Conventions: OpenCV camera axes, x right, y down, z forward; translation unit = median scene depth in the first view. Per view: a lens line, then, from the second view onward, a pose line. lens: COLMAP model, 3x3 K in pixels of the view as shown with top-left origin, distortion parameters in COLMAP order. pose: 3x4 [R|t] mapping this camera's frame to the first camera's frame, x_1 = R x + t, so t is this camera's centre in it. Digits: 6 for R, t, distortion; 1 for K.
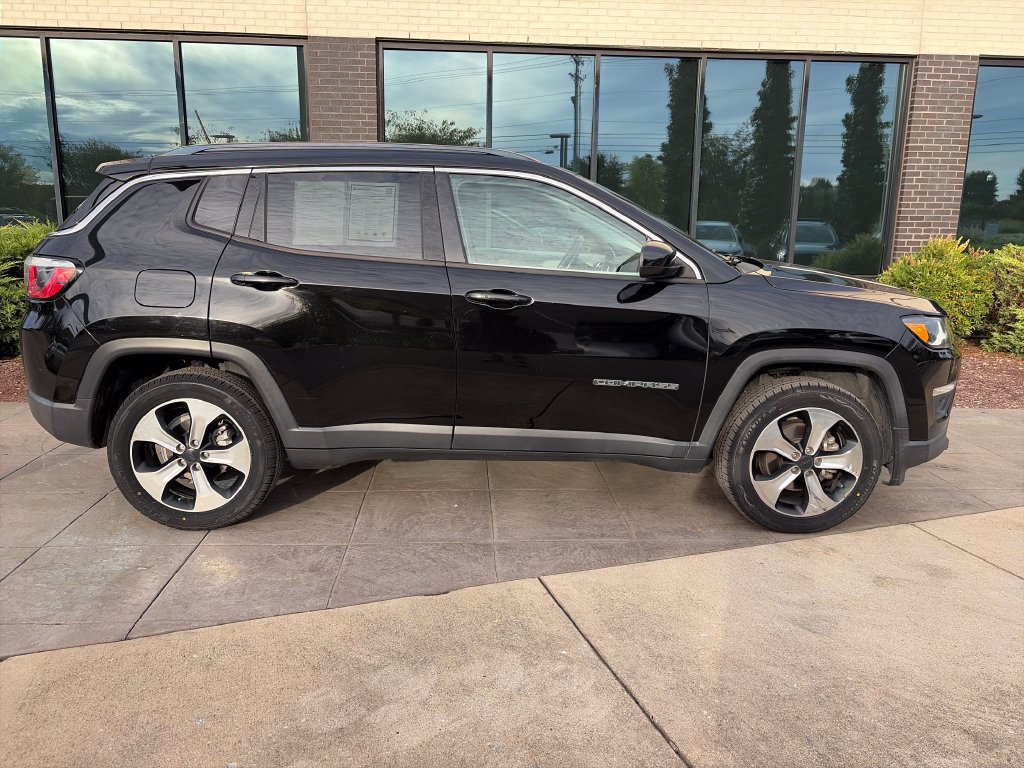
lens RADIAL K [[772.0, 0, 513.7], [0, 772.0, 370.9], [0, 0, 1]] dist [0.025337, -0.038805]
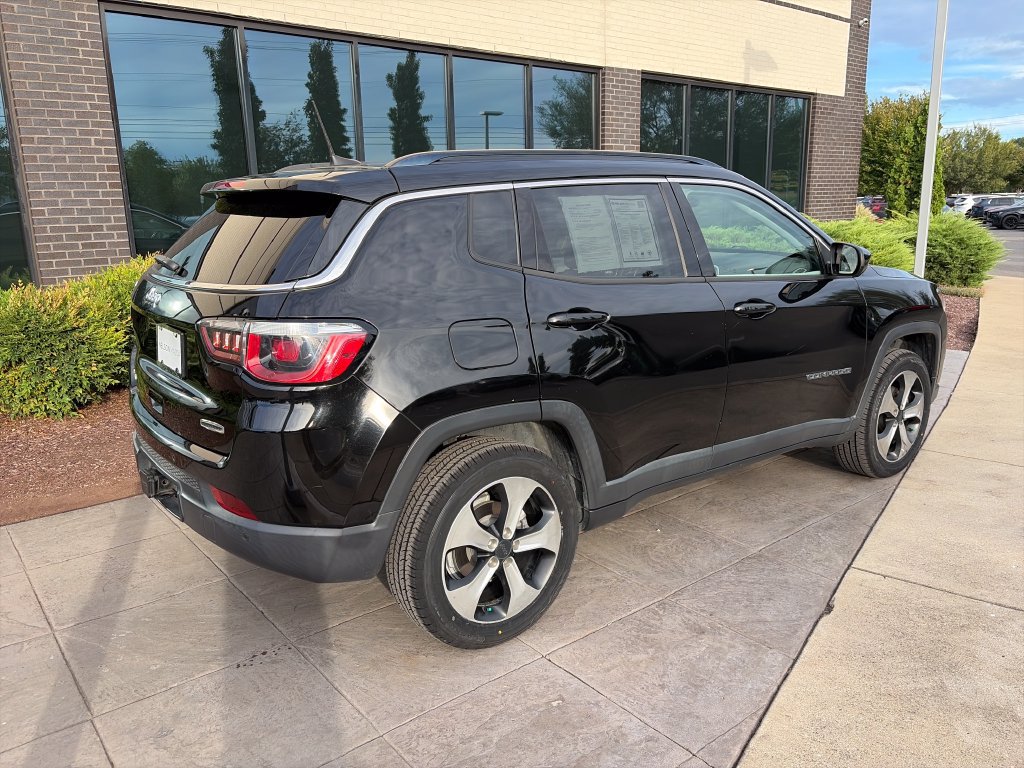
lens RADIAL K [[772.0, 0, 513.7], [0, 772.0, 370.9], [0, 0, 1]] dist [0.025337, -0.038805]
pose [[0.814436, -0.149066, 0.560779, -0.768513], [0.140966, 0.988315, 0.057983, -0.106352], [-0.562870, 0.031828, 0.825932, 0.321554]]
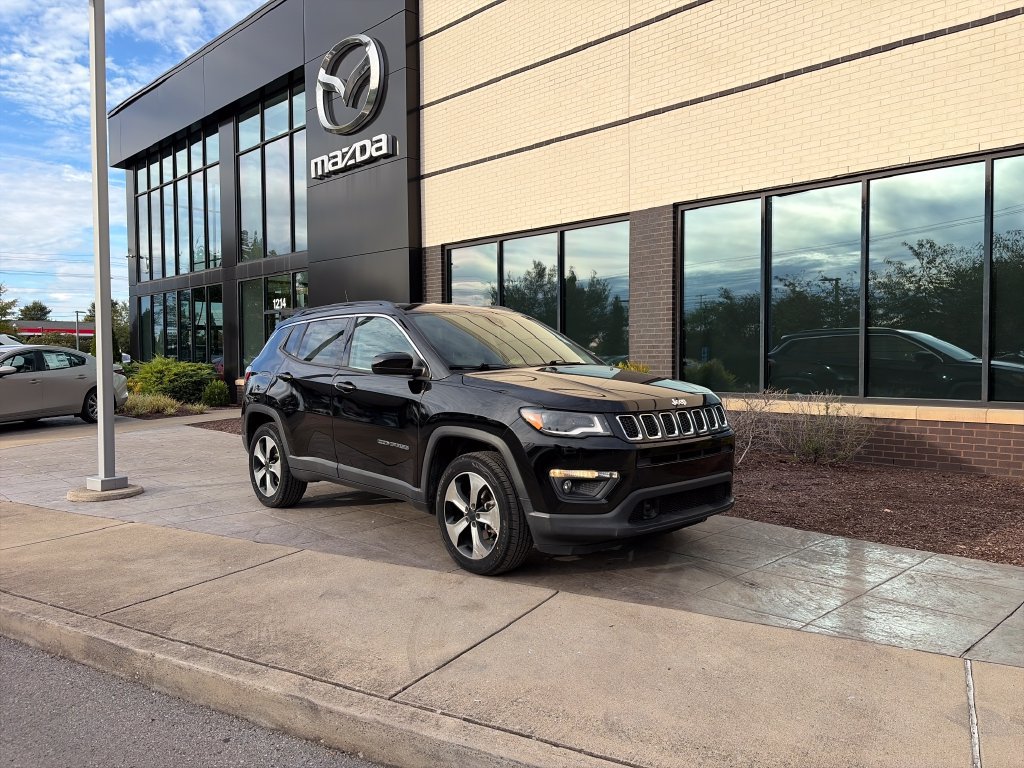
lens RADIAL K [[772.0, 0, 513.7], [0, 772.0, 370.9], [0, 0, 1]] dist [0.025337, -0.038805]
pose [[0.651135, -0.006326, -0.758936, 1.368829], [-0.130319, 0.984182, -0.120012, 0.024773], [0.747690, 0.177048, 0.640011, 0.170968]]
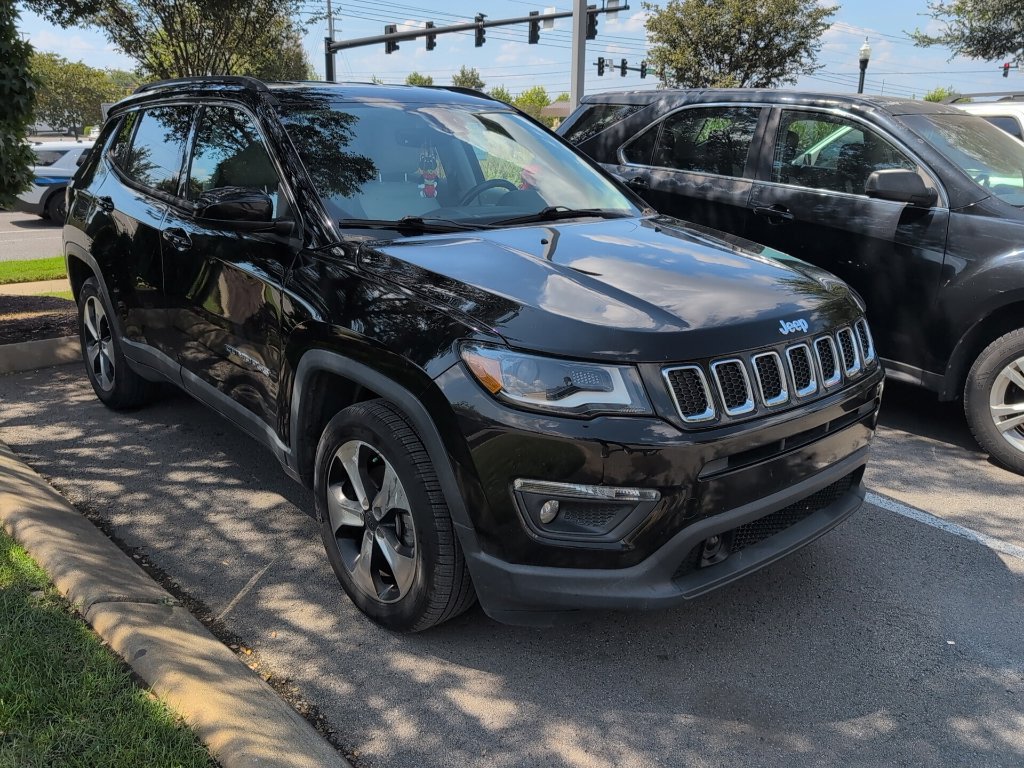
lens RADIAL K [[772.0, 0, 513.7], [0, 772.0, 370.9], [0, 0, 1]] dist [0.025337, -0.038805]
pose [[0.637020, 0.229996, -0.735736, 0.884588], [-0.152950, 0.973187, 0.171797, -0.153384], [0.755521, 0.003093, 0.655117, 0.644874]]
